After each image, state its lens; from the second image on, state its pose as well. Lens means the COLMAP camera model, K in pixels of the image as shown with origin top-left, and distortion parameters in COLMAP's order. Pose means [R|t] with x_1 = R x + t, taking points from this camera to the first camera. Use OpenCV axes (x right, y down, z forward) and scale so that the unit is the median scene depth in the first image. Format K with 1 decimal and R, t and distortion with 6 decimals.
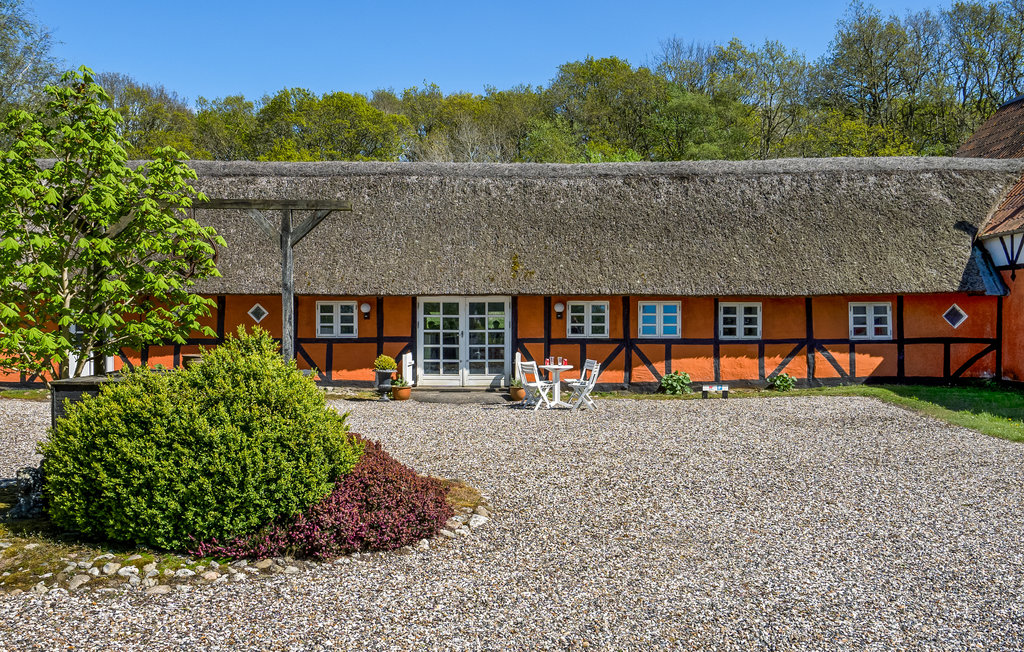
lens RADIAL K [[1019.2, 0, 513.5], [0, 1019.2, 351.4], [0, 0, 1]] dist [0.002258, 0.000000]
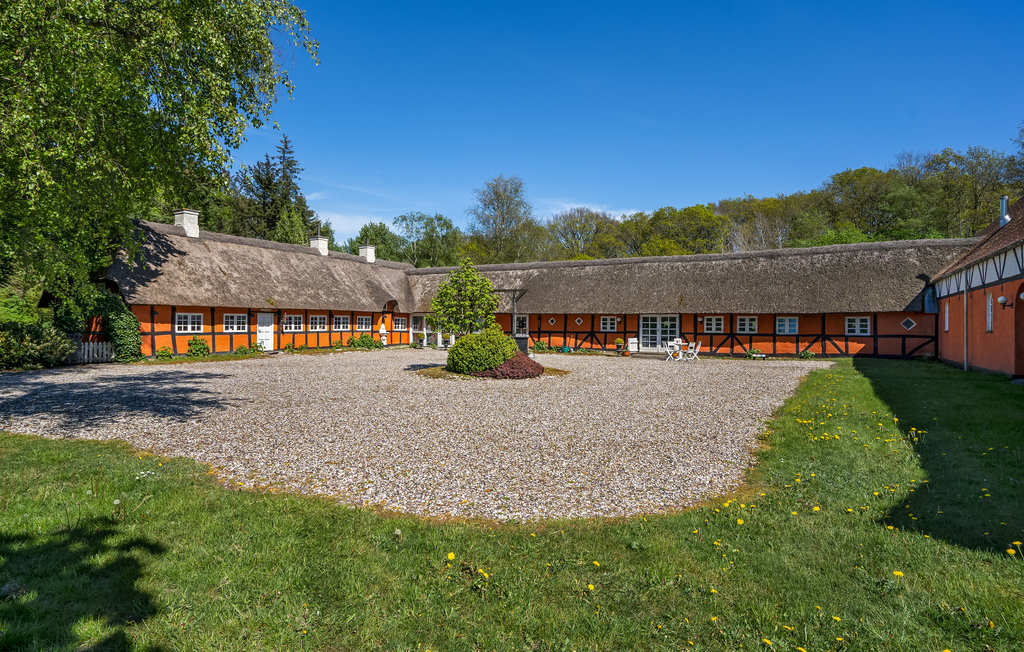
lens RADIAL K [[571.5, 0, 507.7], [0, 571.5, 331.1], [0, 0, 1]] dist [-0.003951, -0.001657]
pose [[0.858005, 0.011650, -0.513510, 0.330631], [-0.023374, 0.999593, -0.016377, 0.014547], [0.513110, 0.026055, 0.857927, -0.314364]]
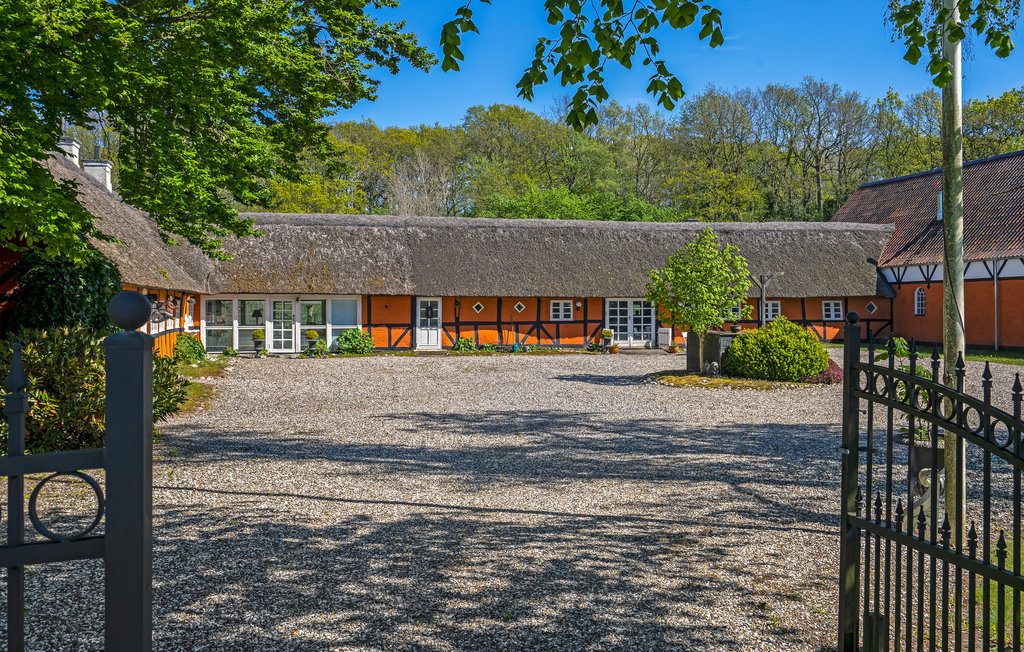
lens RADIAL K [[945.7, 0, 498.7], [0, 945.7, 305.0], [0, 0, 1]] dist [-0.004145, 0.000000]
pose [[0.978104, -0.001979, 0.208105, -0.636312], [0.008493, 0.999501, -0.030415, 0.009042], [-0.207941, 0.031516, 0.977633, -0.617867]]
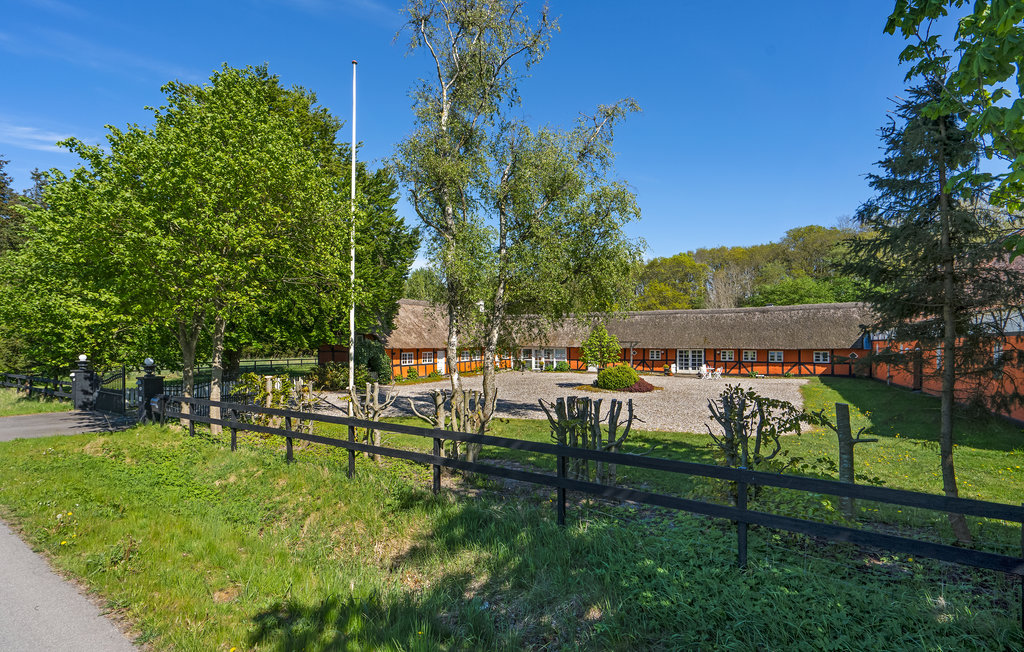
lens RADIAL K [[475.8, 0, 500.4], [0, 475.8, 352.8], [0, 0, 1]] dist [0.000494, 0.000099]
pose [[0.852338, 0.007866, -0.522933, 0.266495], [-0.013391, 0.999887, -0.006785, -0.018306], [0.522820, 0.012786, 0.852347, -0.827894]]
